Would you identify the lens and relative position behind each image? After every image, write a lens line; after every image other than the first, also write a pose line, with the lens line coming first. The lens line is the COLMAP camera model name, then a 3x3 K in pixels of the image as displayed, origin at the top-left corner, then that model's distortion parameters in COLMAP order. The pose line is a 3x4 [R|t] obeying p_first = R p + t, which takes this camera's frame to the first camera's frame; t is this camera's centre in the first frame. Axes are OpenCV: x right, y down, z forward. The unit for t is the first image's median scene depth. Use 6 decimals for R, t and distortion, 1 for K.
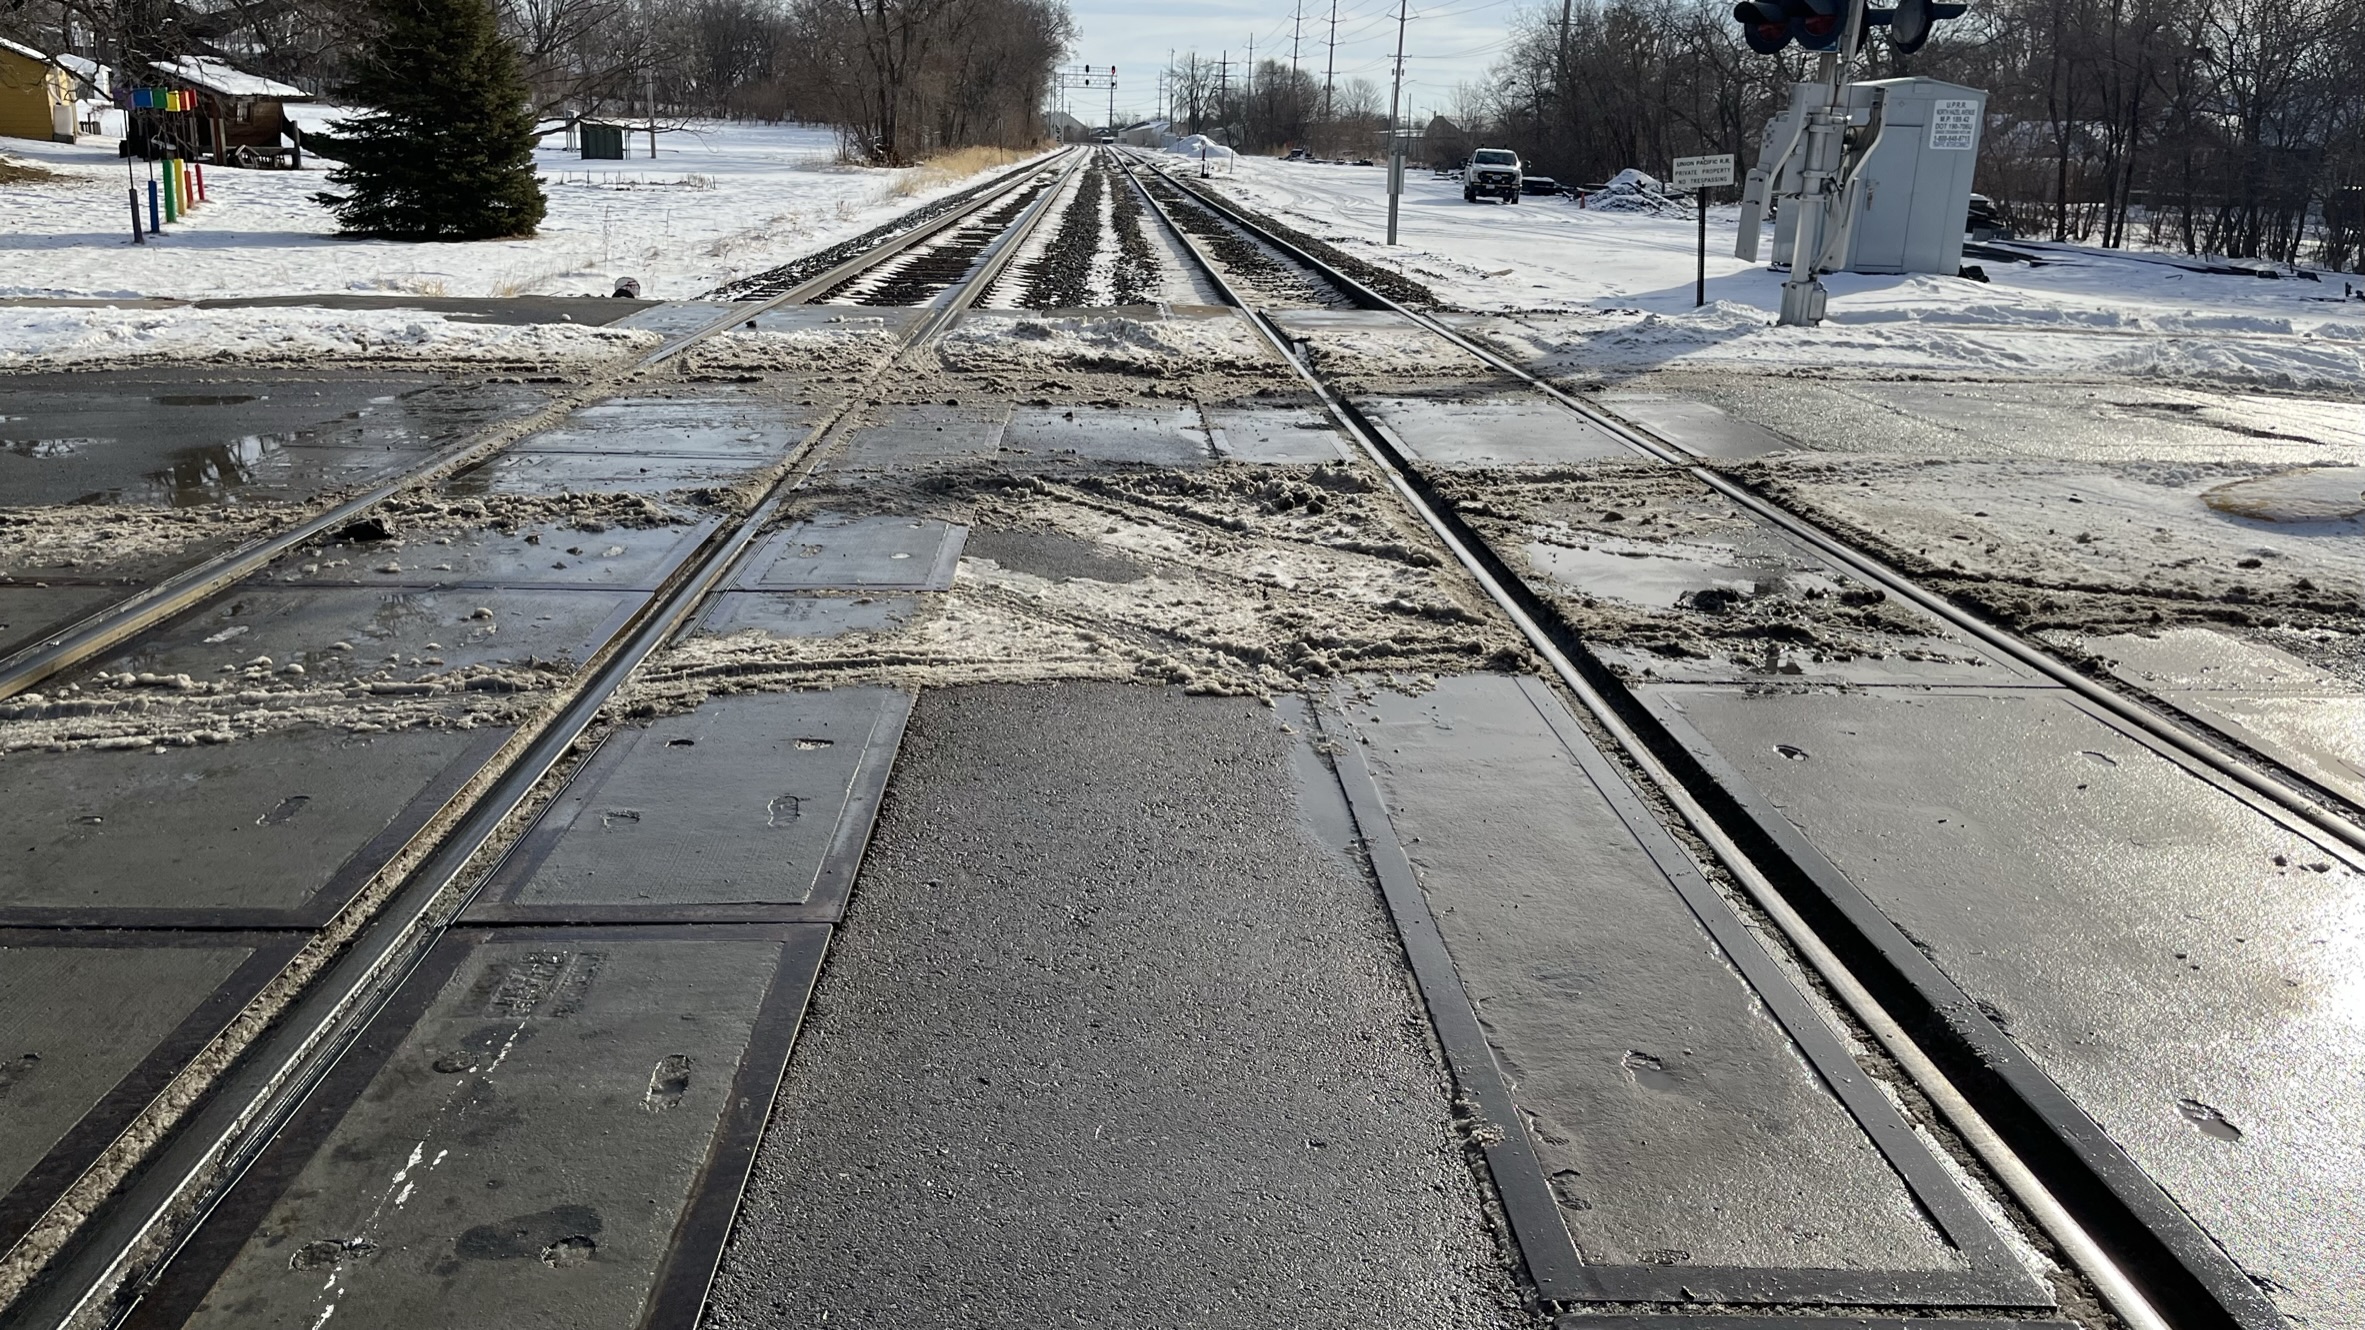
lens RADIAL K [[1734.2, 0, 1170.8], [0, 1734.2, 650.9], [0, 0, 1]] dist [0.059288, -0.078893]
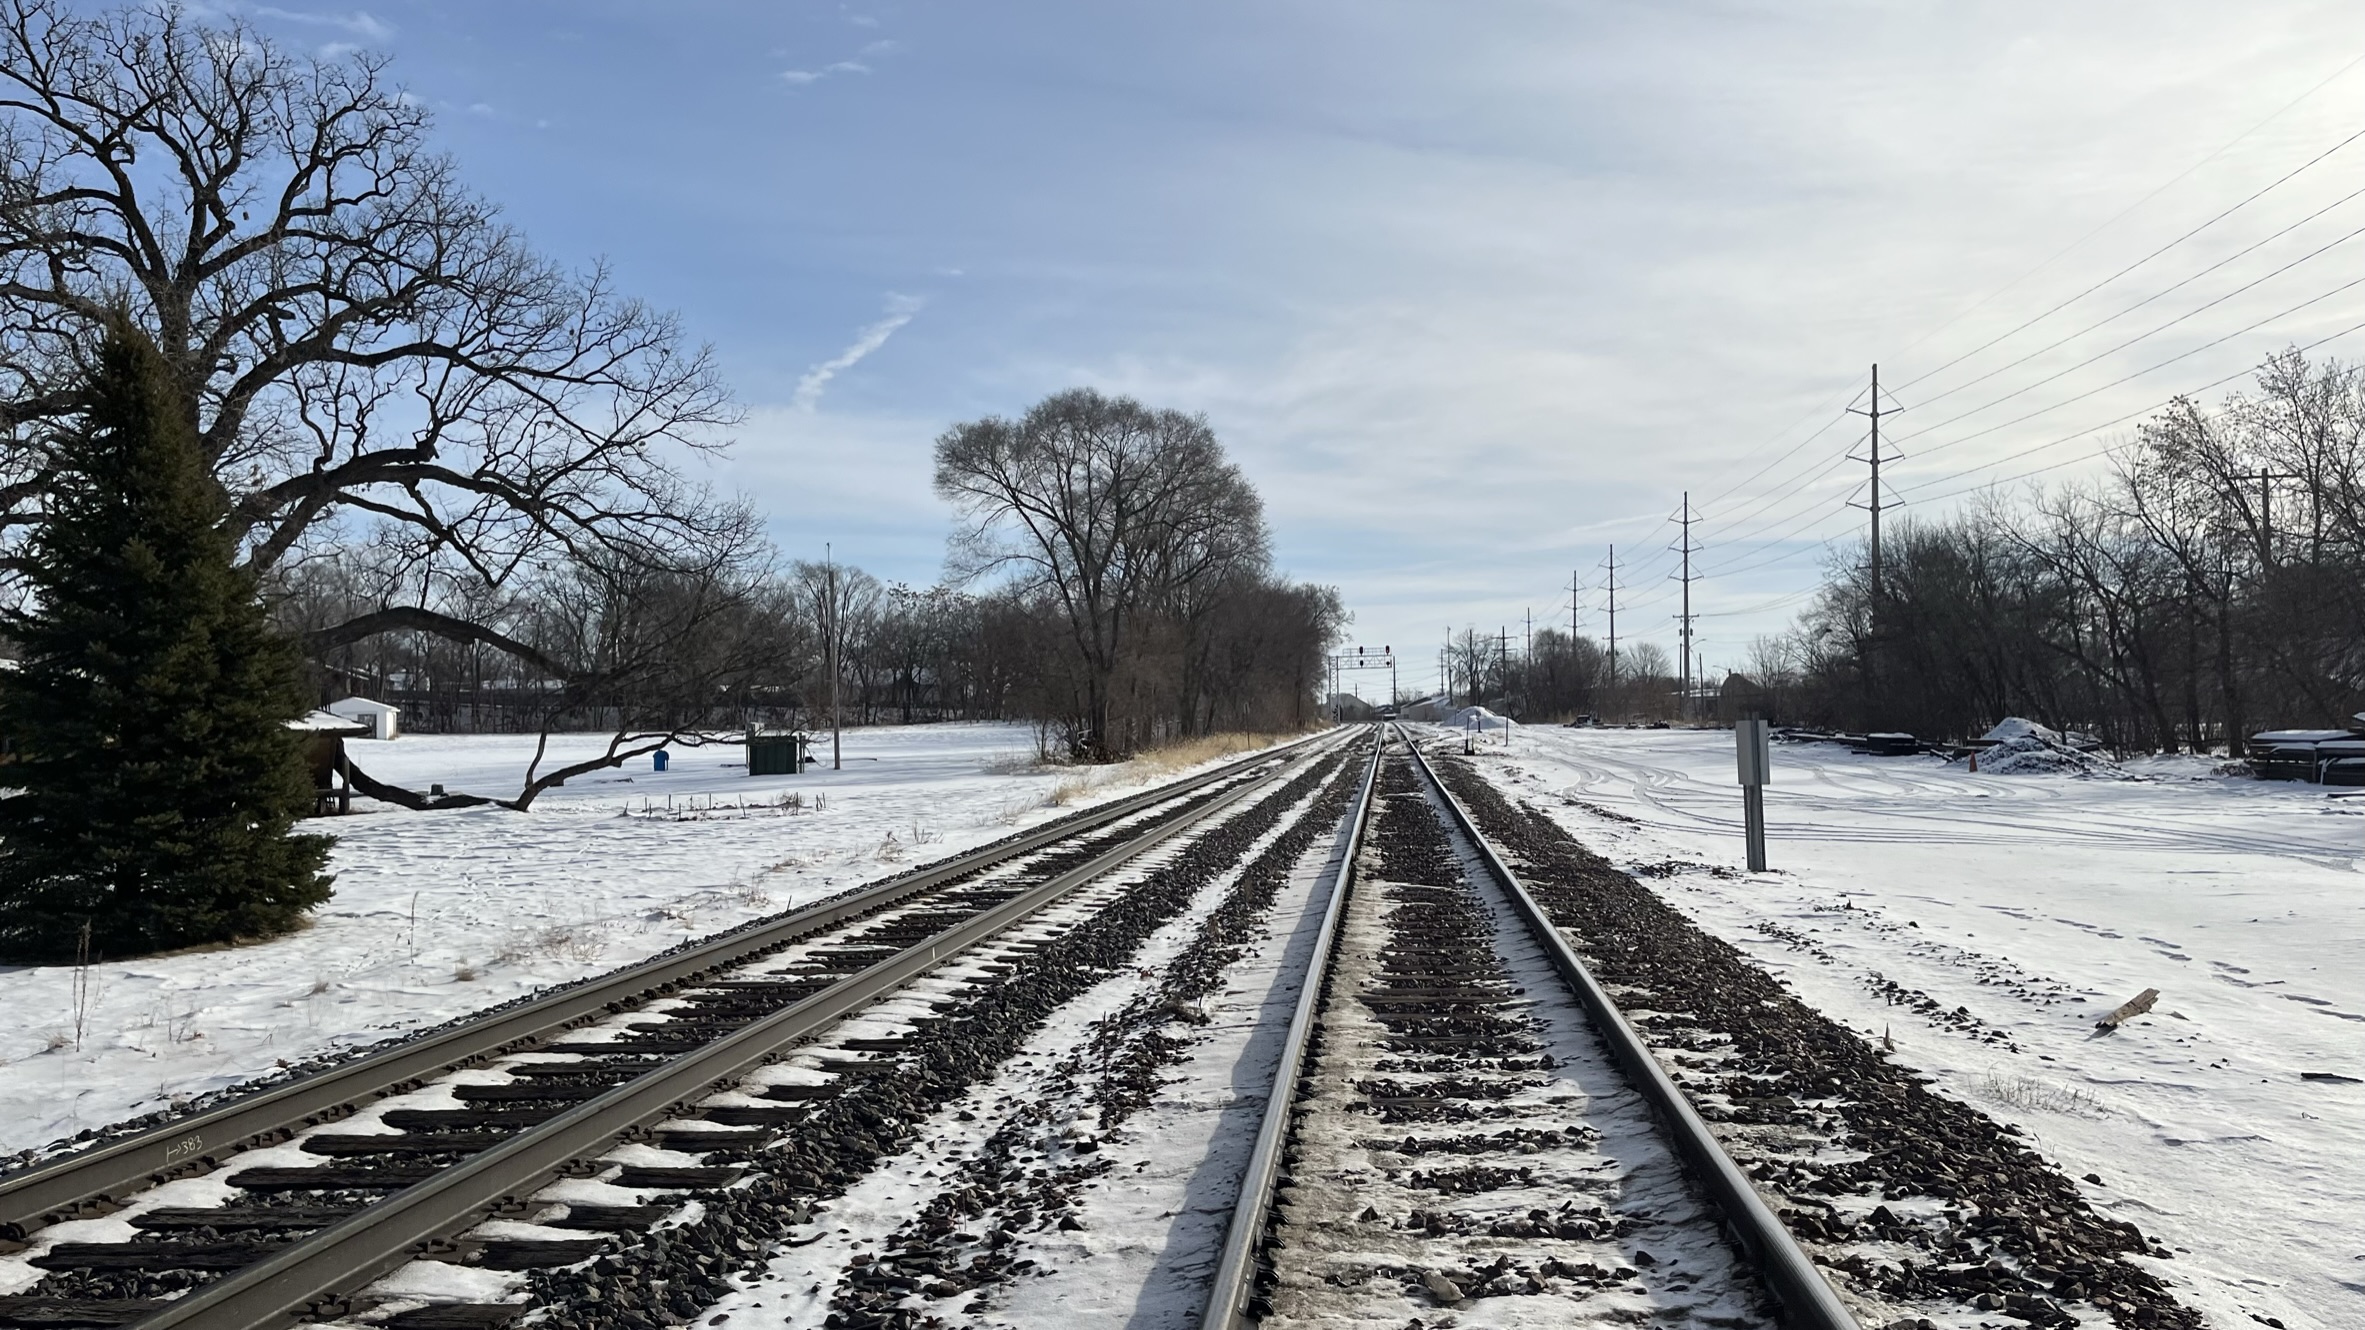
lens RADIAL K [[1779.3, 0, 1182.5], [0, 1779.3, 665.0], [0, 0, 1]] dist [0.066894, -0.104724]
pose [[0.986863, -0.061467, -0.149411, 0.008680], [0.011873, 0.949888, -0.312363, -0.030133], [0.161124, 0.306486, 0.938139, 0.103711]]
